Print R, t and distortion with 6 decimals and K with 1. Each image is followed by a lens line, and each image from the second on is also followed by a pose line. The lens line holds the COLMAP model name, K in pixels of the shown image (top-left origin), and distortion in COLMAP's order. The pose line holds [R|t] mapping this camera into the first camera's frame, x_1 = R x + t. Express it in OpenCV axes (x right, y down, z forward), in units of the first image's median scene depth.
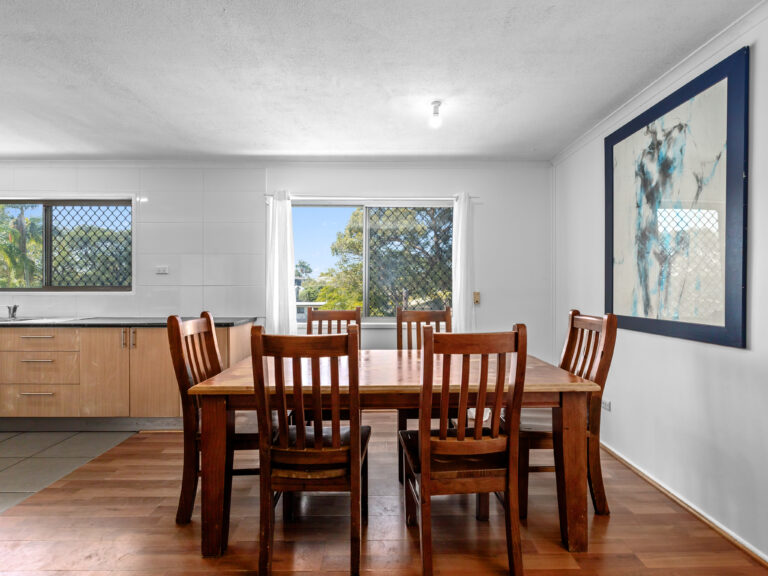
lens RADIAL K [[389.3, 0, 379.8], [0, 389.3, 289.6], [0, 0, 1]] dist [0.004735, 0.001570]
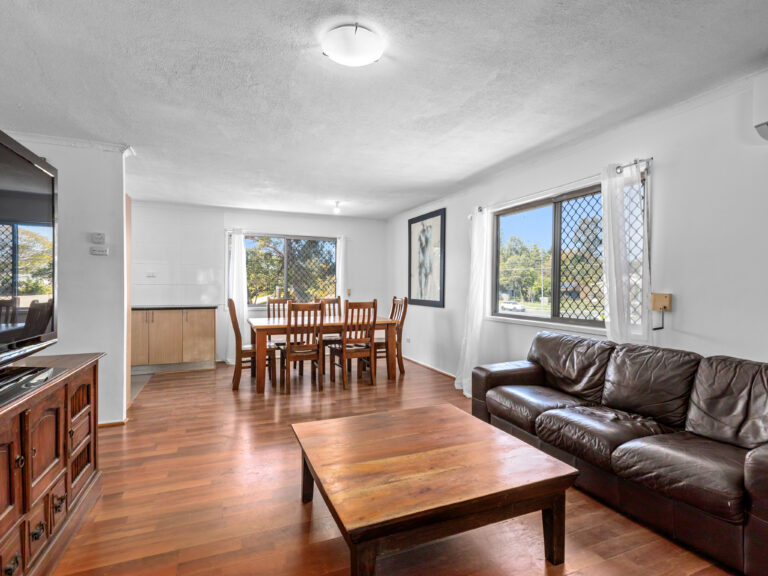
lens RADIAL K [[389.3, 0, 383.7], [0, 389.3, 288.6], [0, 0, 1]] dist [0.004735, 0.001570]
pose [[0.922130, 0.003452, 0.386865, -0.543772], [-0.004329, 0.999990, 0.001394, 0.001749], [-0.386856, -0.002960, 0.922135, -1.317666]]
